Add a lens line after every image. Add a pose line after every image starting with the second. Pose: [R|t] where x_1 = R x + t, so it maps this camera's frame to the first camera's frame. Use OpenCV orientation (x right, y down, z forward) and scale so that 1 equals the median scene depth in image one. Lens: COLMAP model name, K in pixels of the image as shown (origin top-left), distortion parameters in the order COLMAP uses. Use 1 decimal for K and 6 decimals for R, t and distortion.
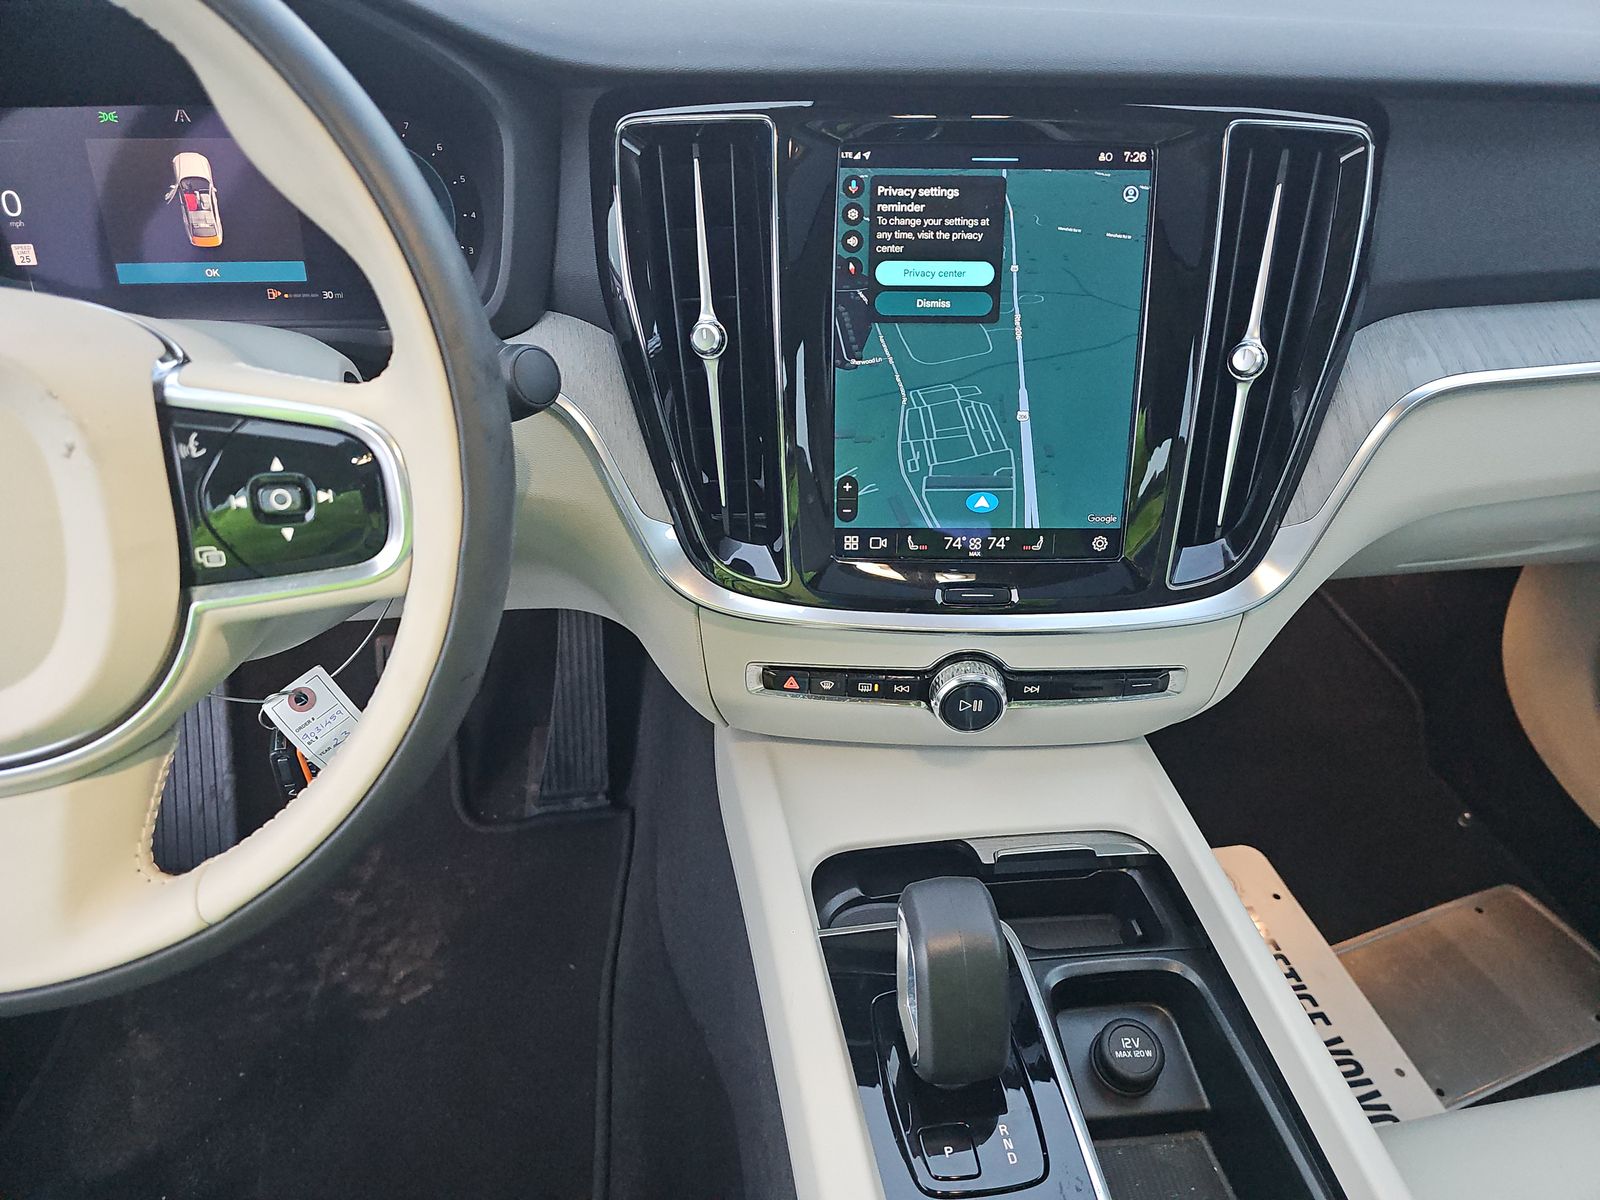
lens RADIAL K [[1048.5, 0, 800.0], [0, 1048.5, 600.0], [0, 0, 1]] dist [0.052757, -0.044803]
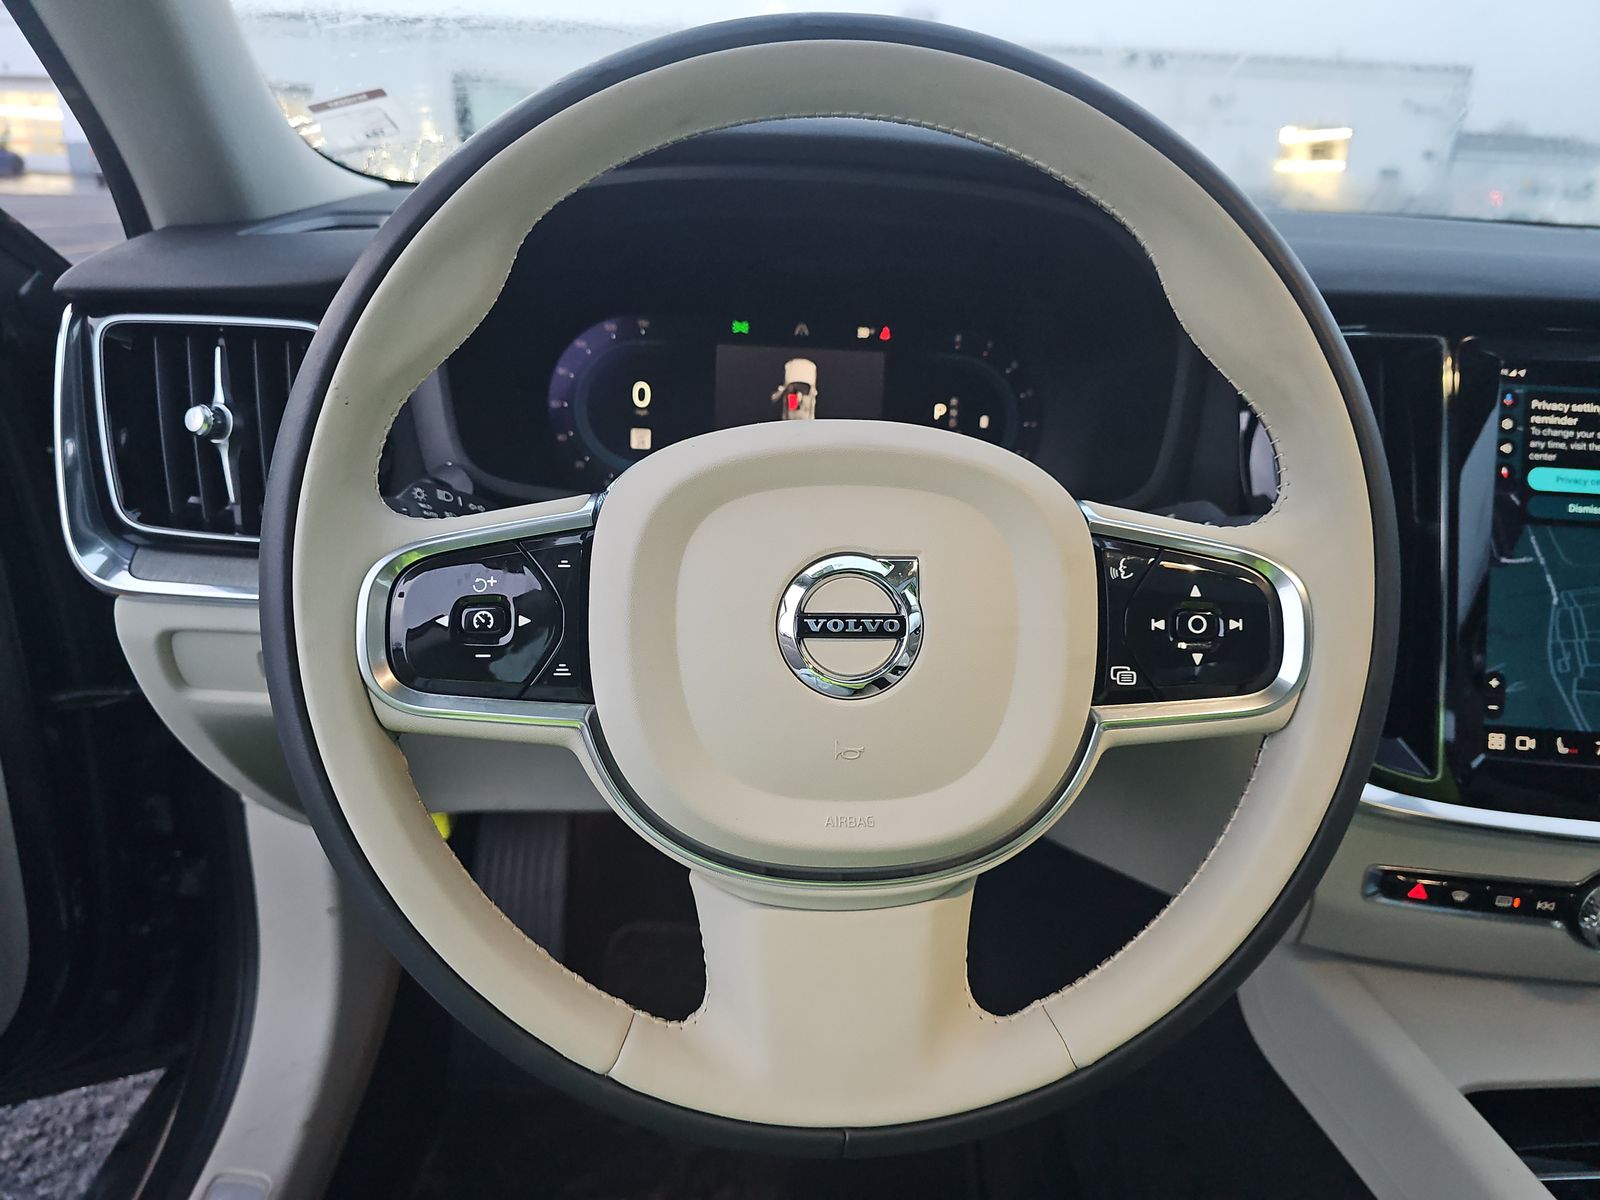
lens RADIAL K [[1089.3, 0, 800.0], [0, 1089.3, 600.0], [0, 0, 1]] dist [0.052123, -0.037251]
pose [[0.997539, 0.053480, -0.045334, -0.590058], [-0.063333, 0.964732, -0.255502, 0.128934], [0.030071, 0.257745, 0.965745, -0.040005]]
